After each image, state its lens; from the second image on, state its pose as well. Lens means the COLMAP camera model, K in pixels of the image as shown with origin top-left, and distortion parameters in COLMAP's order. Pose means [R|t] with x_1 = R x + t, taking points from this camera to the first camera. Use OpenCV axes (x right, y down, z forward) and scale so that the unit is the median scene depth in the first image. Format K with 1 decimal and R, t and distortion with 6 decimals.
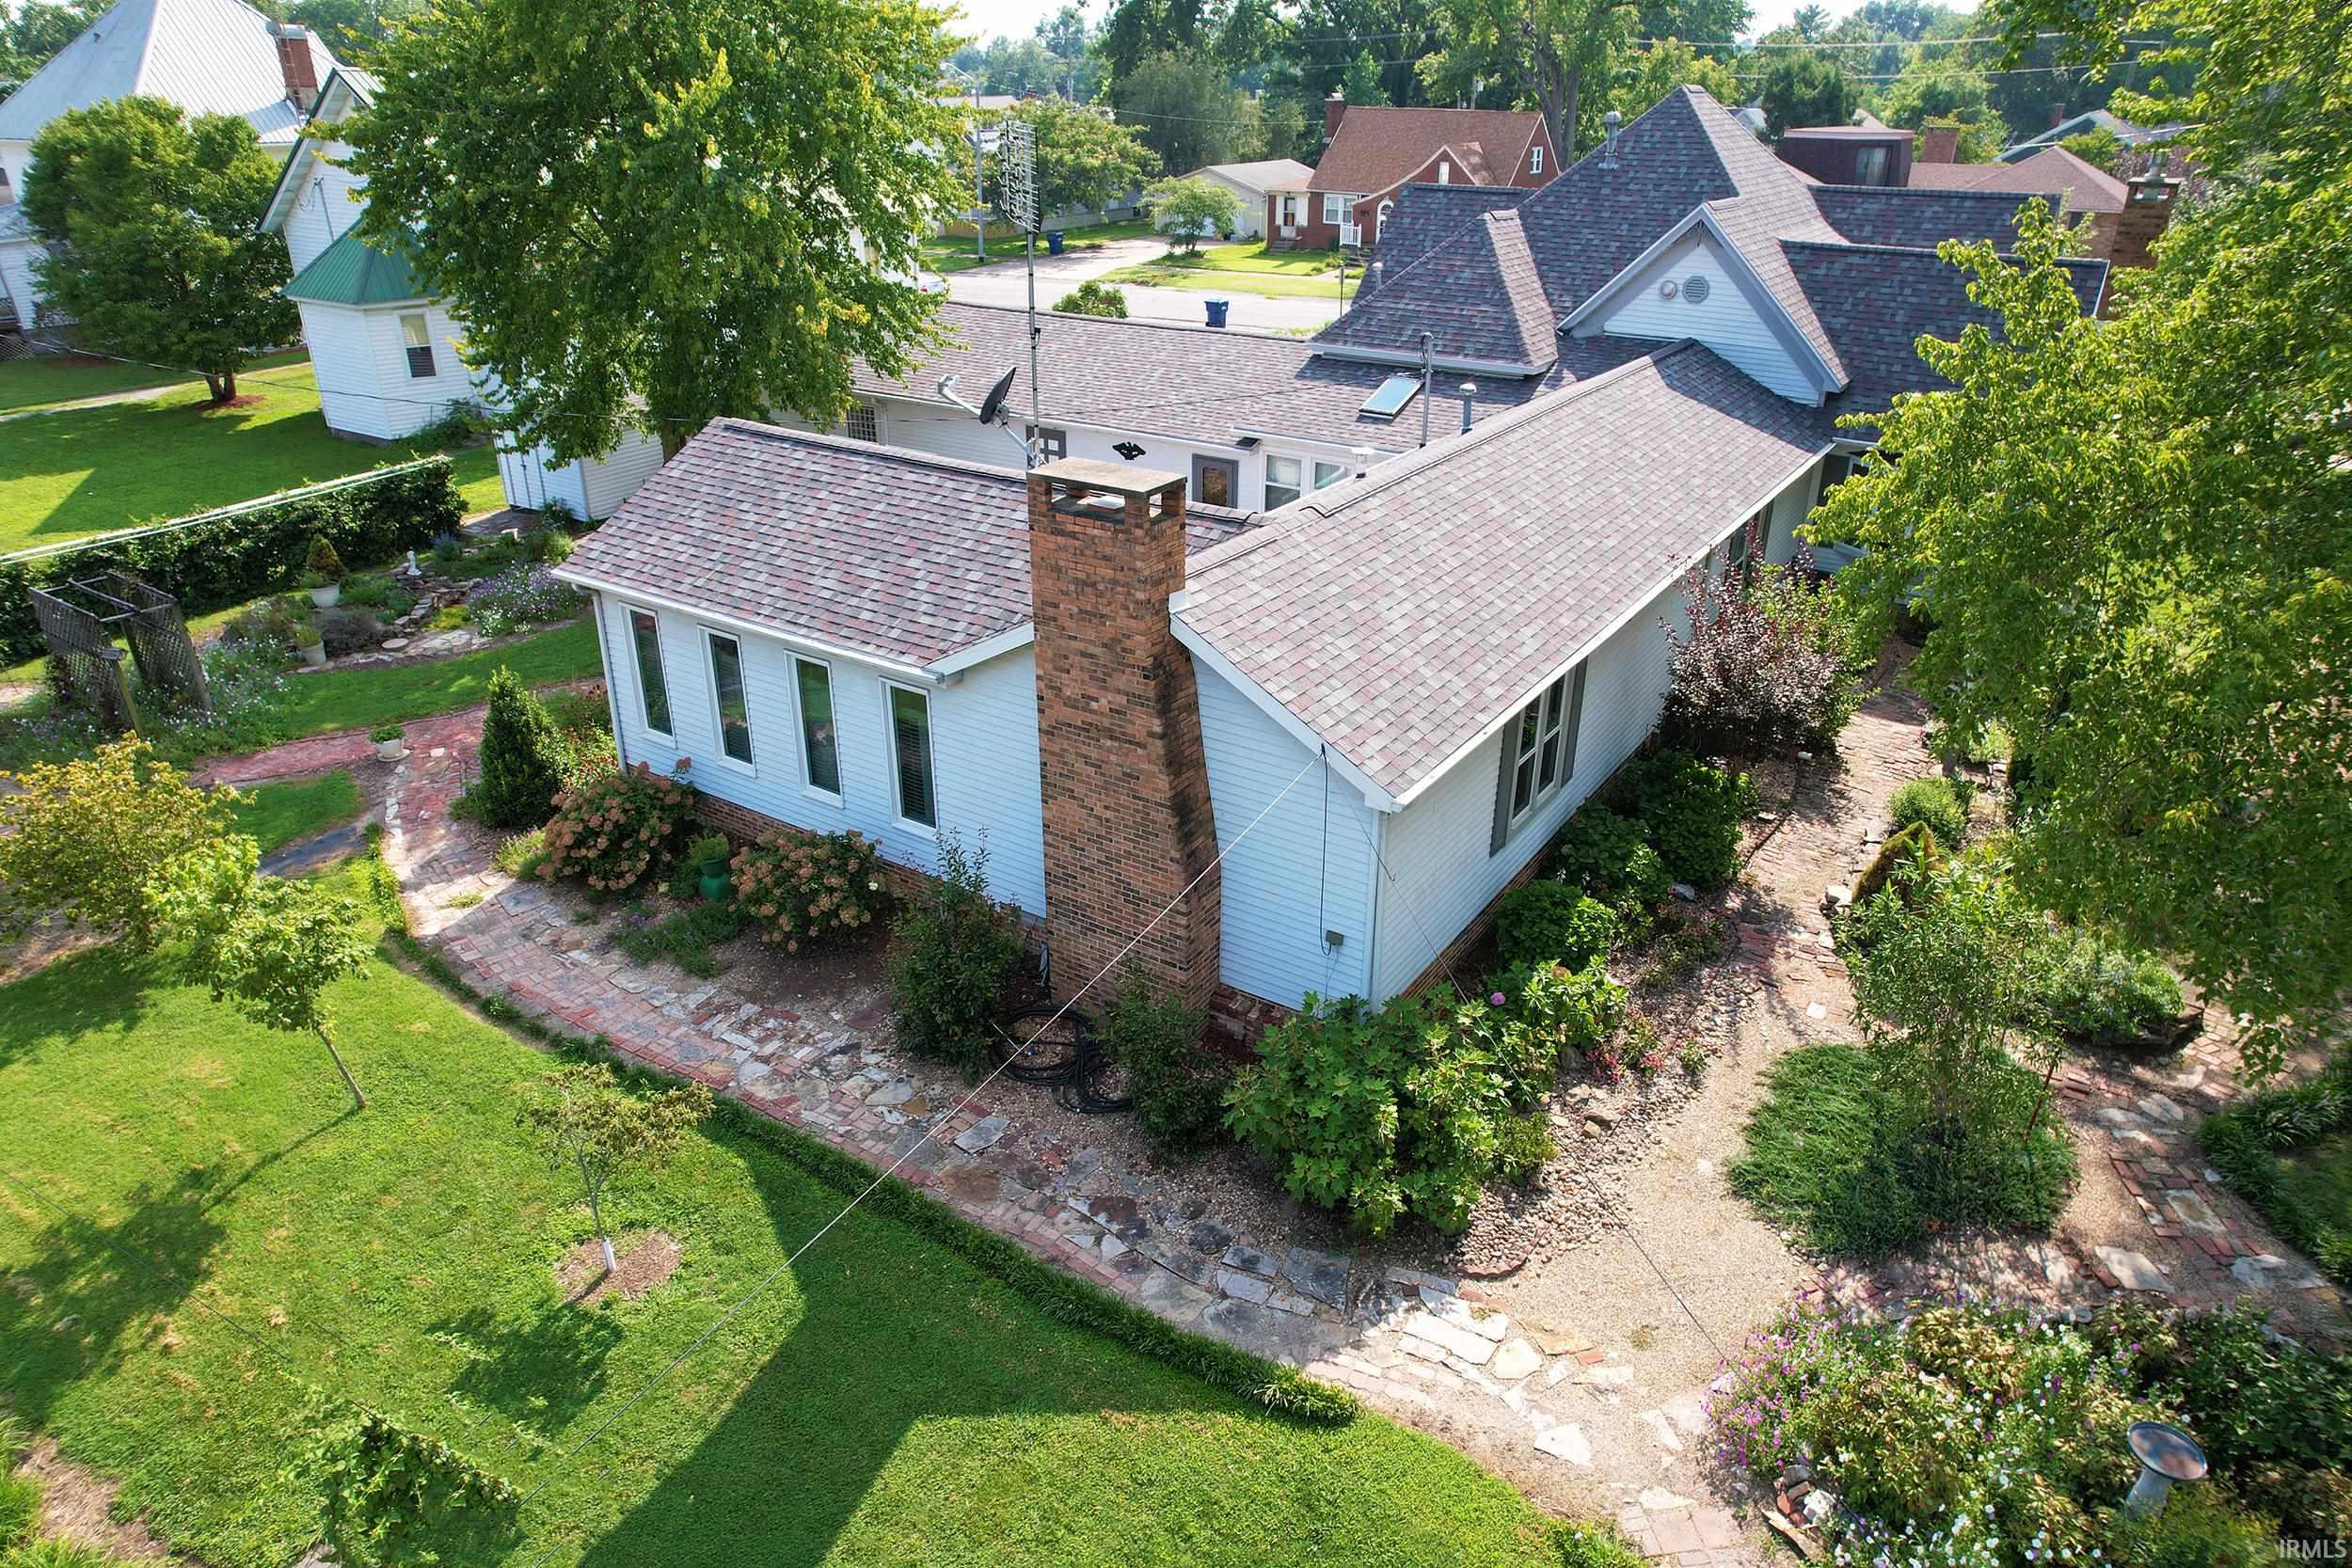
lens RADIAL K [[1498.4, 0, 1193.4], [0, 1498.4, 796.3], [0, 0, 1]] dist [-0.067843, 0.056936]
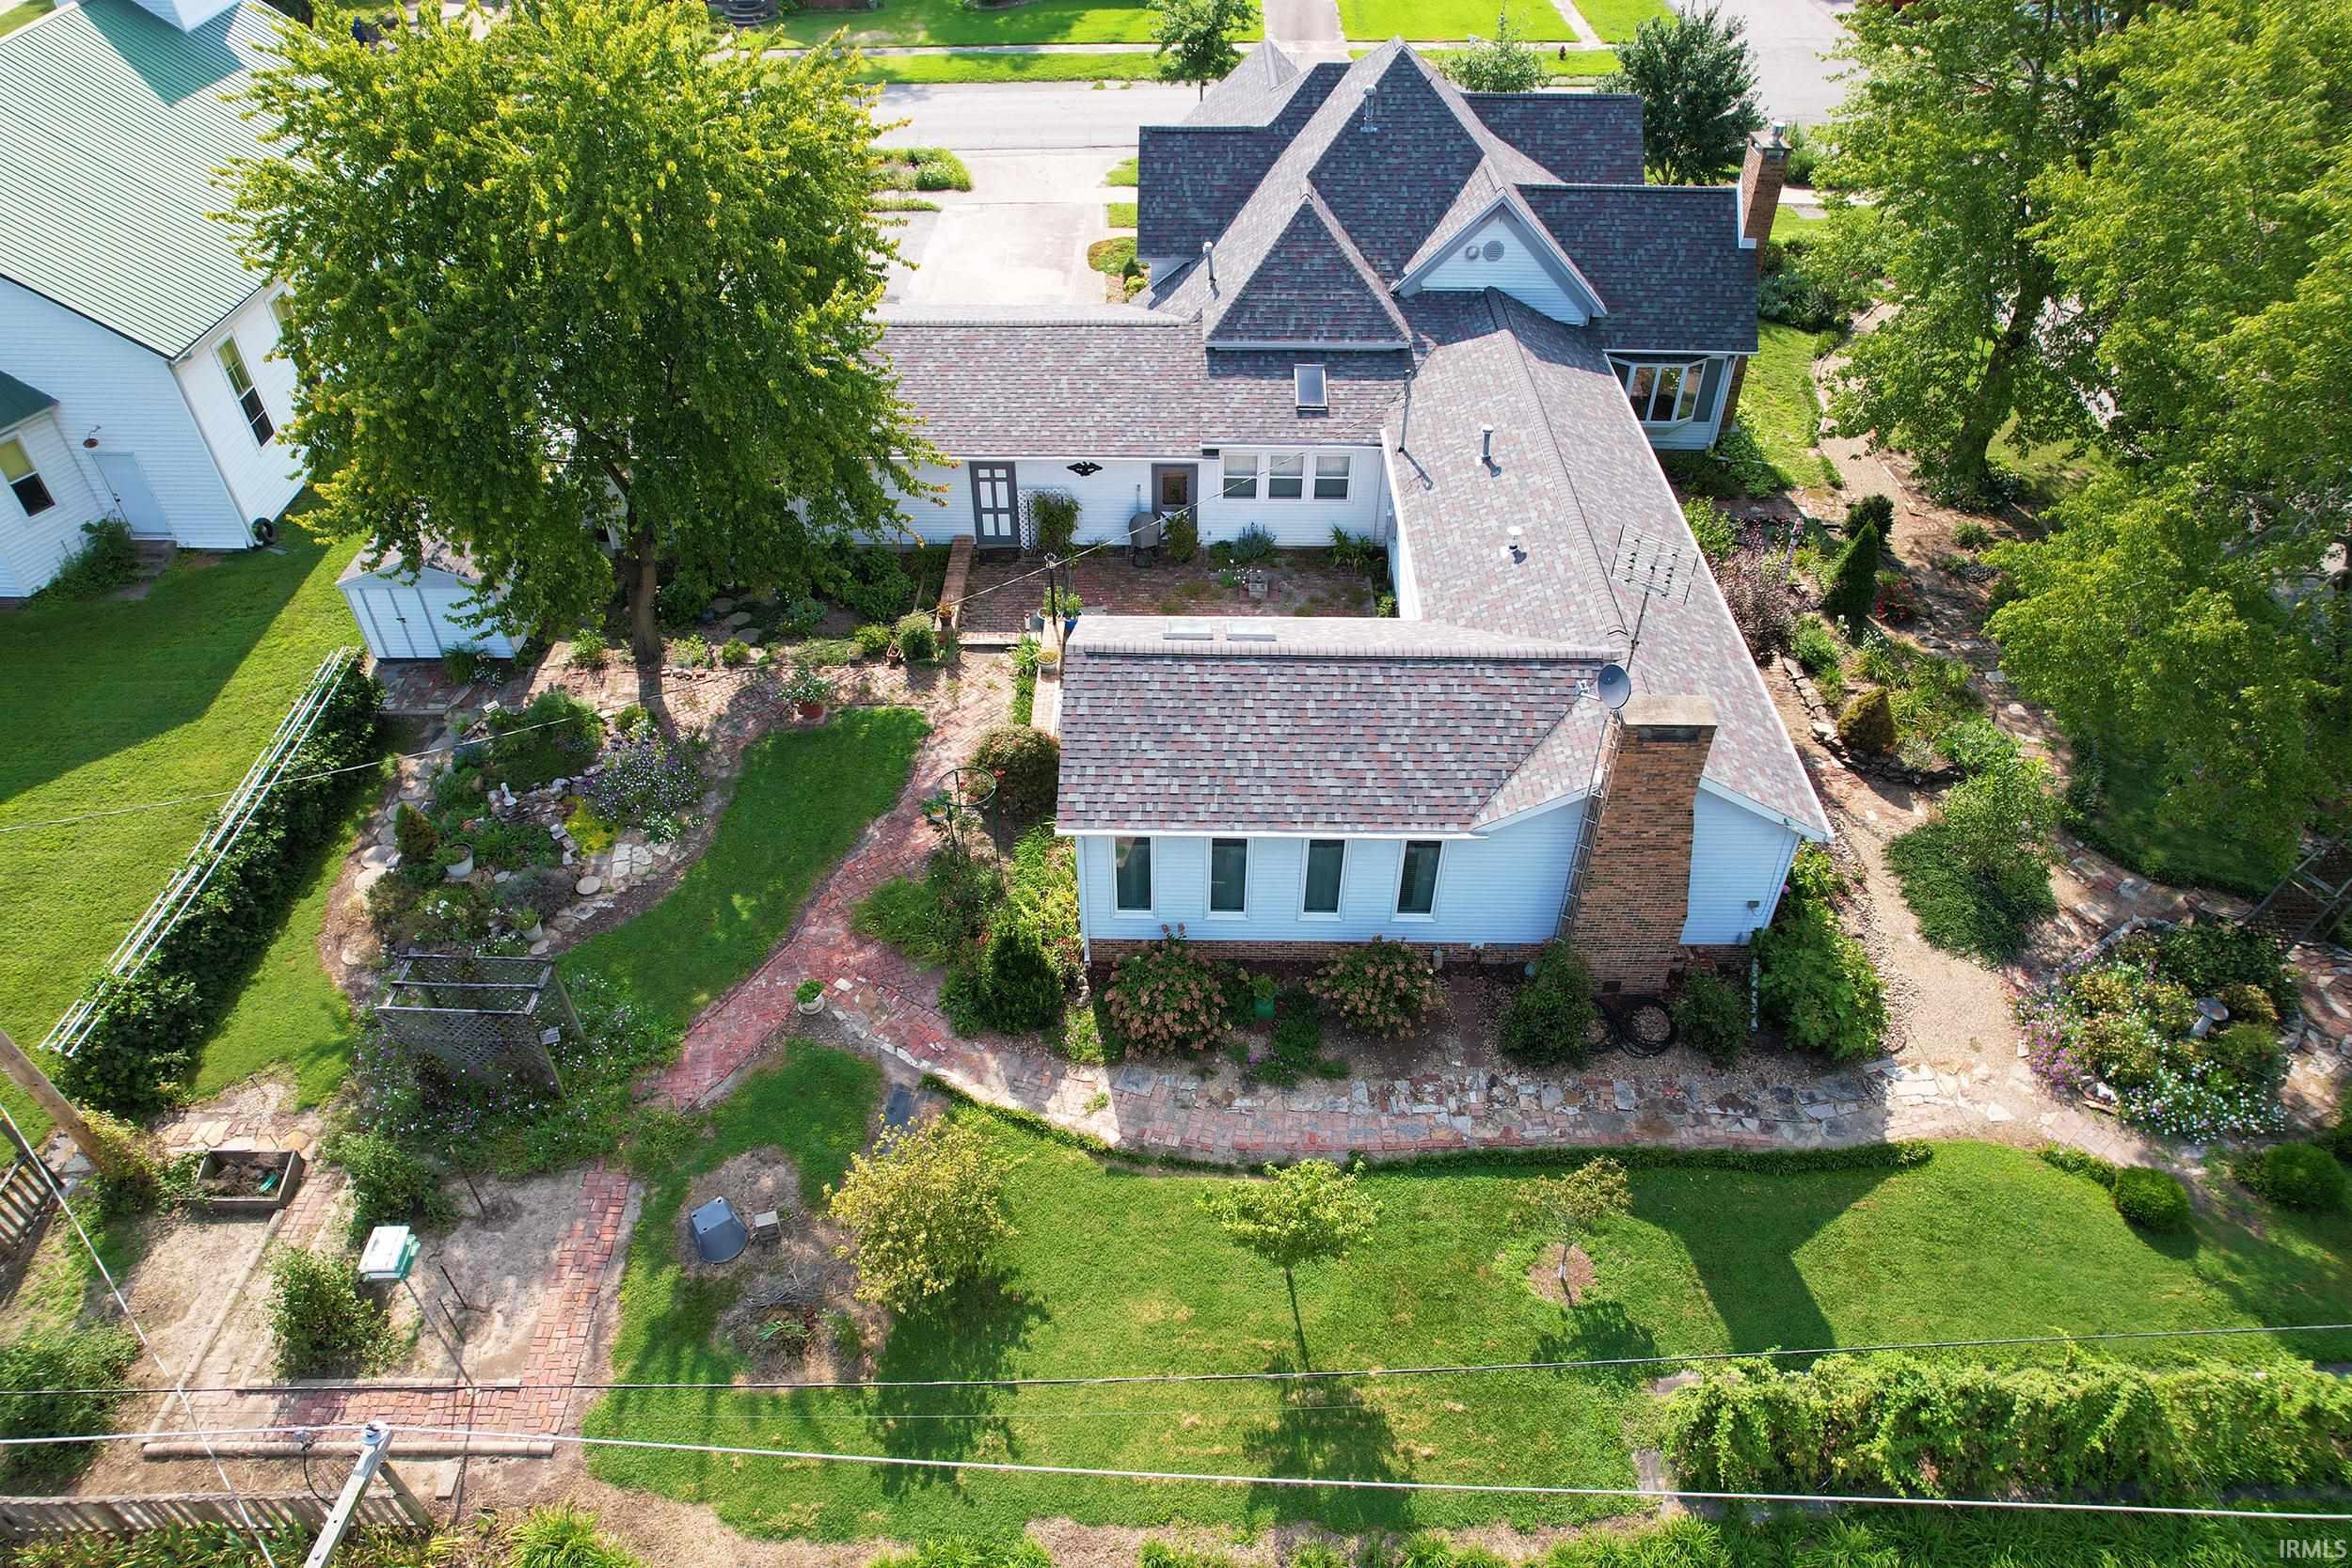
lens RADIAL K [[1498.4, 0, 1178.9], [0, 1498.4, 790.5], [0, 0, 1]] dist [-0.067843, 0.056936]
pose [[0.837919, -0.361215, 0.409165, -0.869605], [0.239732, 0.917057, 0.318646, -0.569757], [-0.490327, -0.168910, 0.855014, -0.081805]]
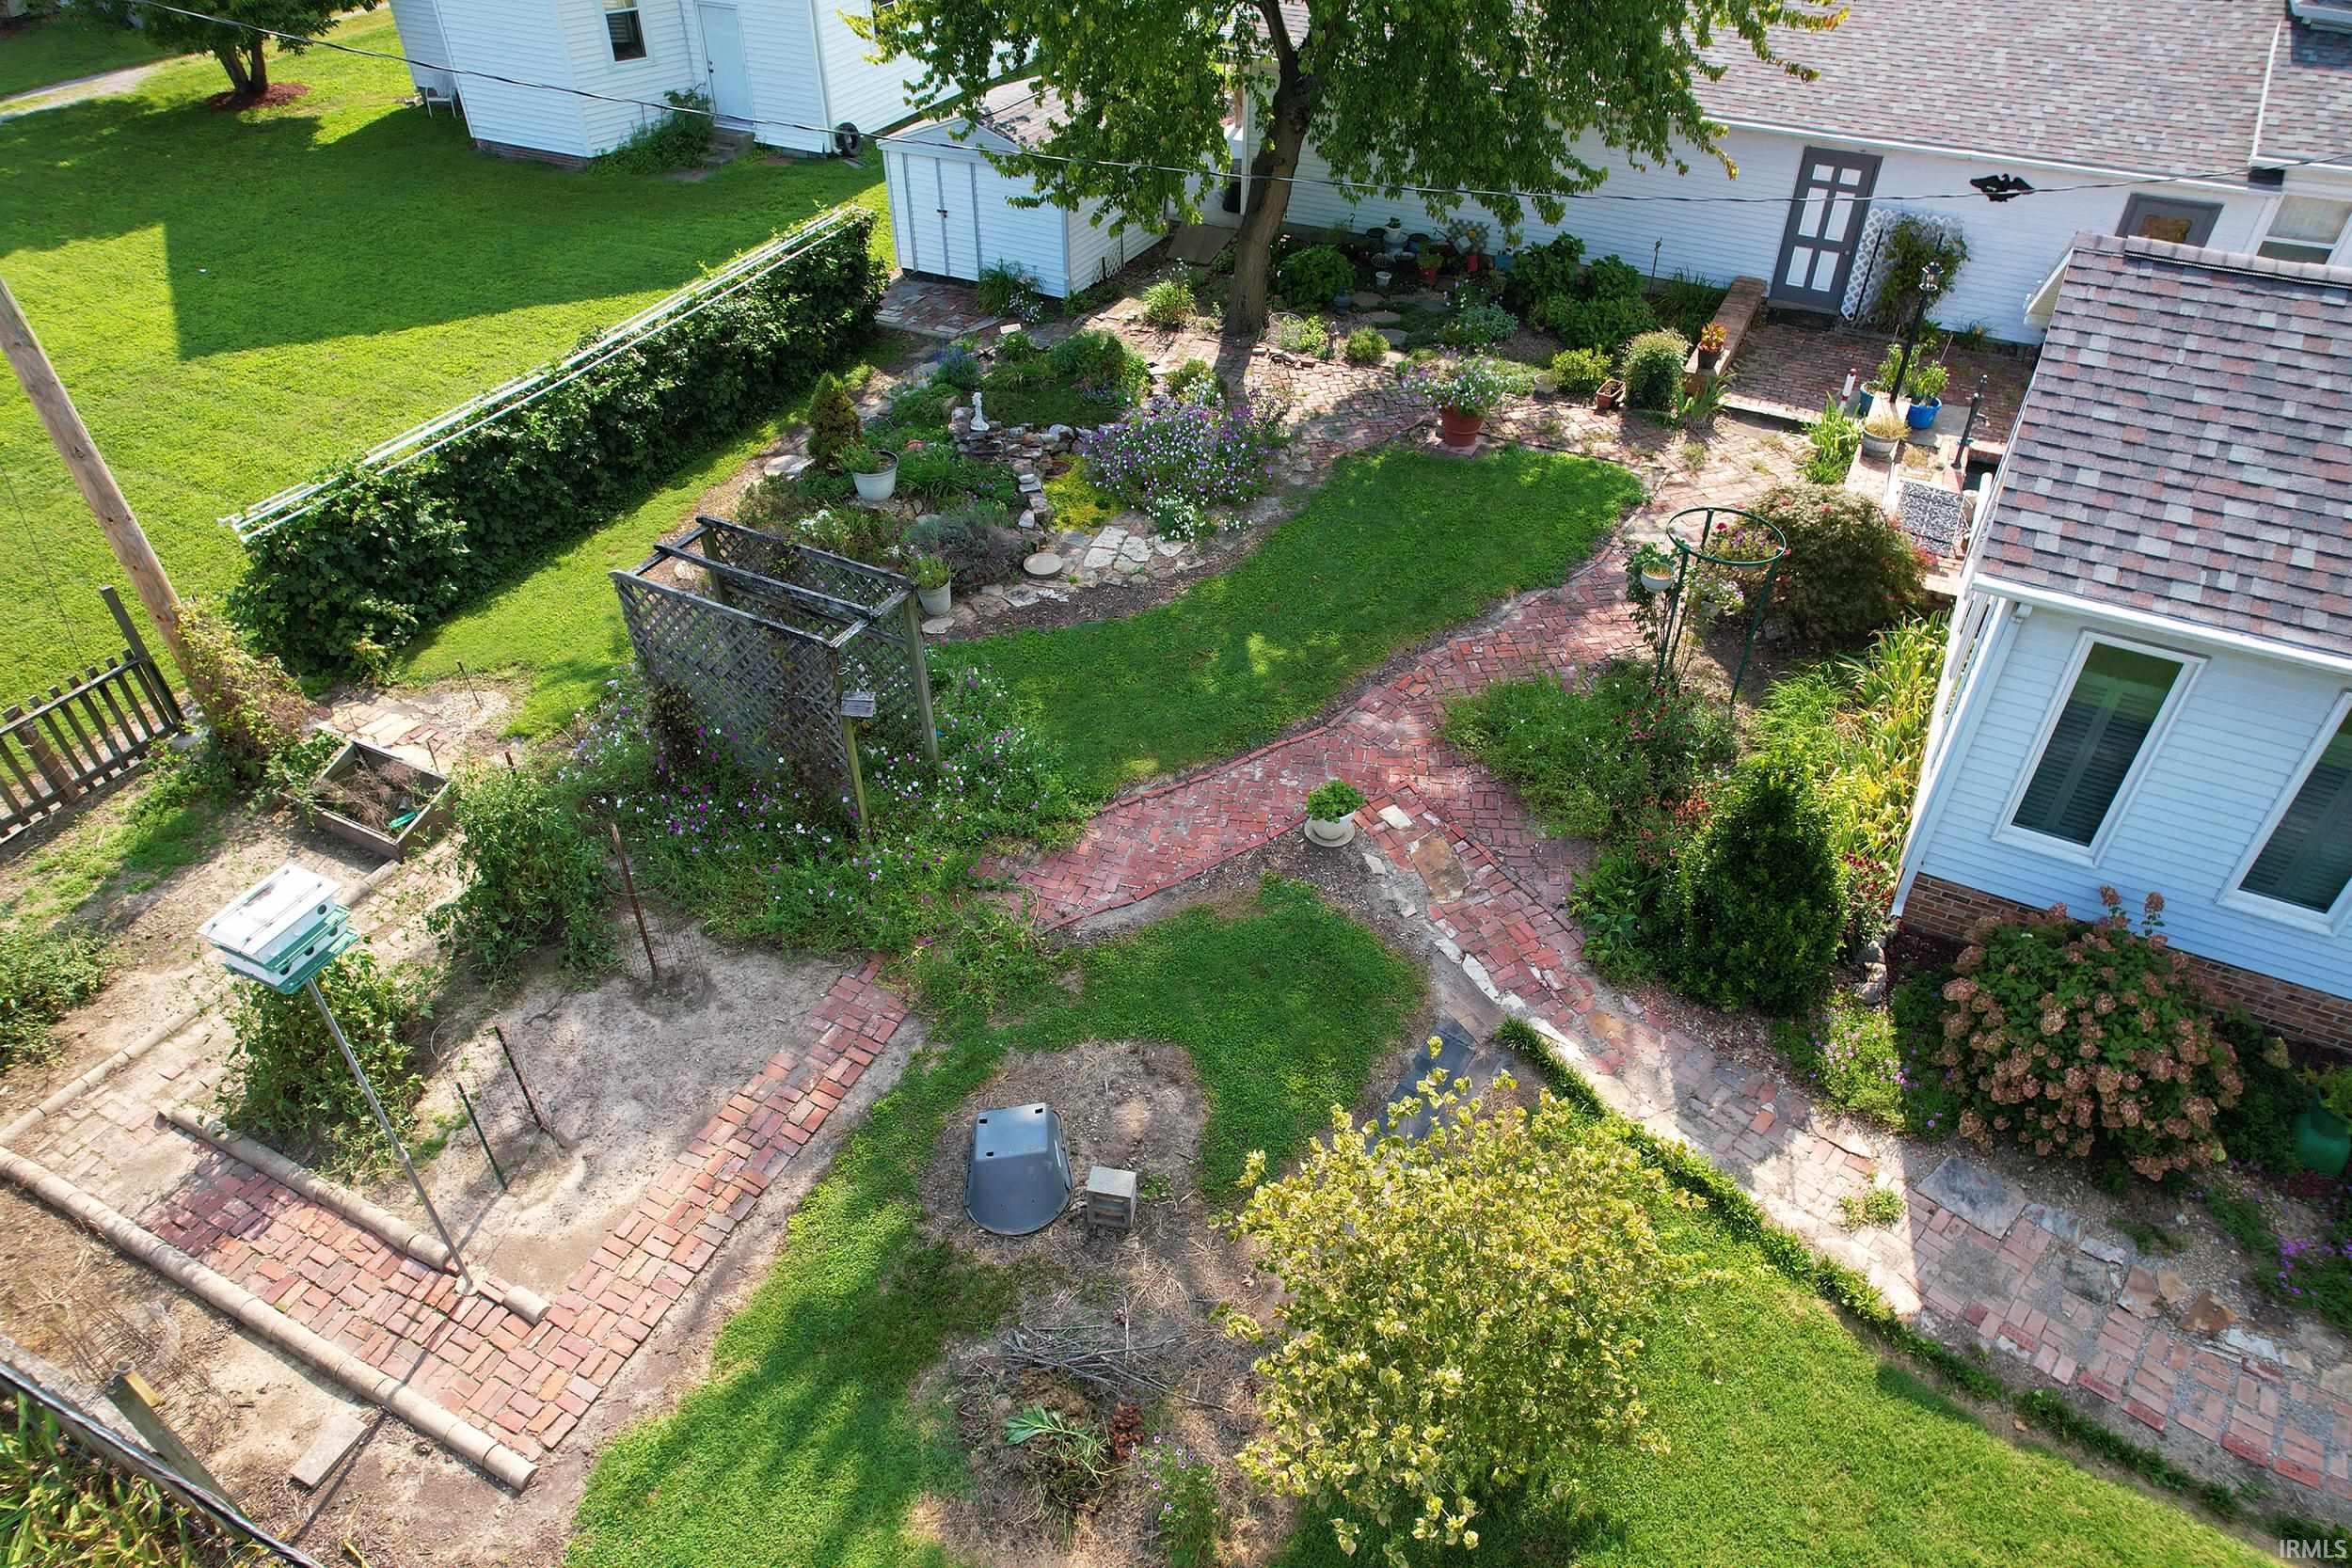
lens RADIAL K [[1498.4, 0, 1176.3], [0, 1498.4, 781.8], [0, 0, 1]] dist [-0.067843, 0.056936]
pose [[0.993956, -0.072032, 0.082845, -0.795430], [0.051539, 0.972483, 0.227203, -0.225821], [-0.096931, -0.221560, 0.970317, 0.529633]]
